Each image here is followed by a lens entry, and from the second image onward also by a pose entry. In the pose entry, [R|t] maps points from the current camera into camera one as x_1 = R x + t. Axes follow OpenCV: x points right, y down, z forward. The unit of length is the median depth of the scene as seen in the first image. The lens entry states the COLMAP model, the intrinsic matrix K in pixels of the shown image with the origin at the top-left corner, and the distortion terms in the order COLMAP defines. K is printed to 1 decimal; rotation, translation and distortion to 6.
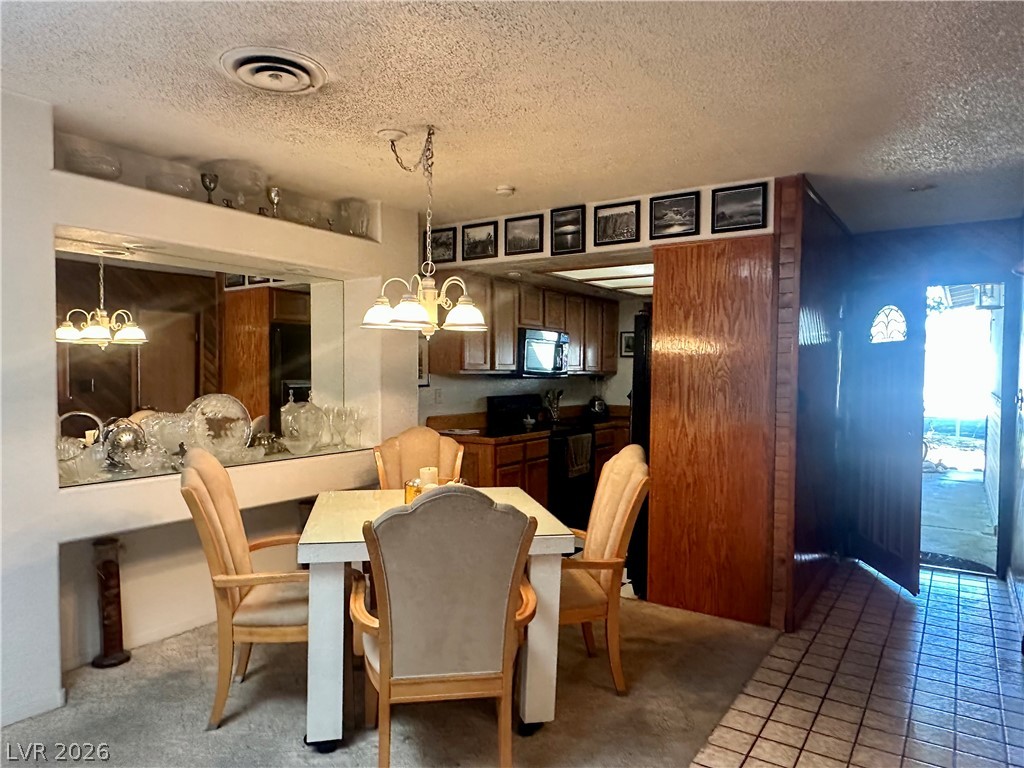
lens RADIAL K [[673.2, 0, 519.2], [0, 673.2, 385.1], [0, 0, 1]] dist [-0.001038, -0.001915]
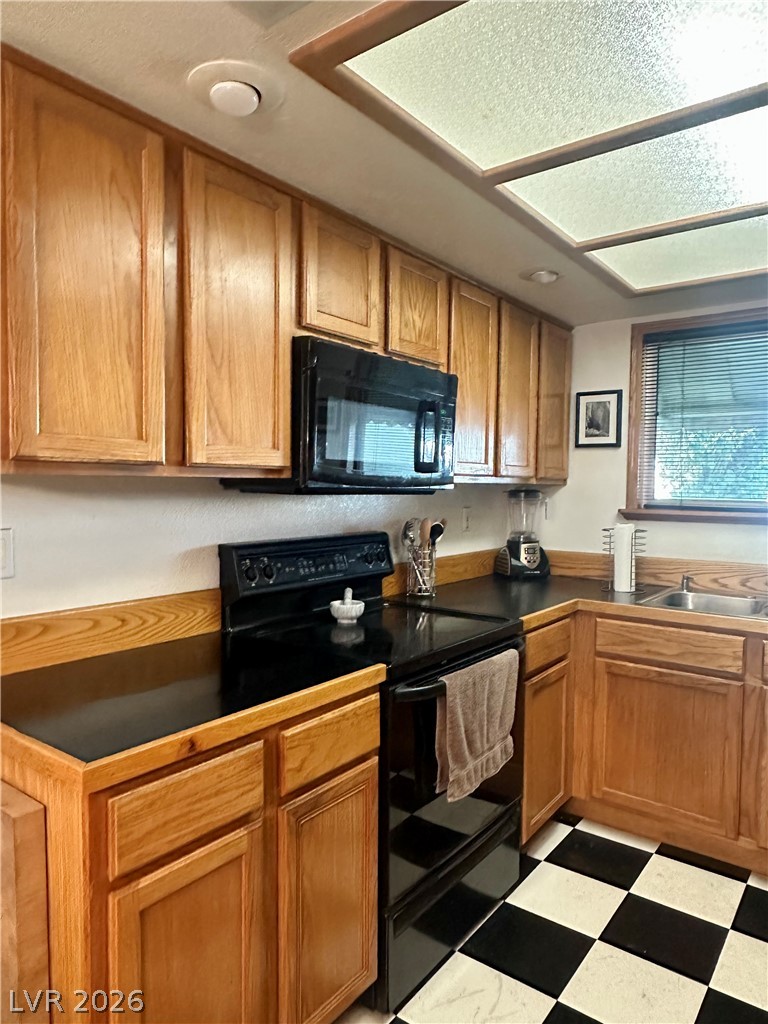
lens RADIAL K [[673.2, 0, 375.5], [0, 673.2, 509.9], [0, 0, 1]] dist [-0.001038, -0.001915]
pose [[0.997105, 0.007369, -0.075683, 0.053949], [-0.006265, 0.999871, 0.014806, -0.005807], [0.075783, -0.014289, 0.997022, 0.585929]]
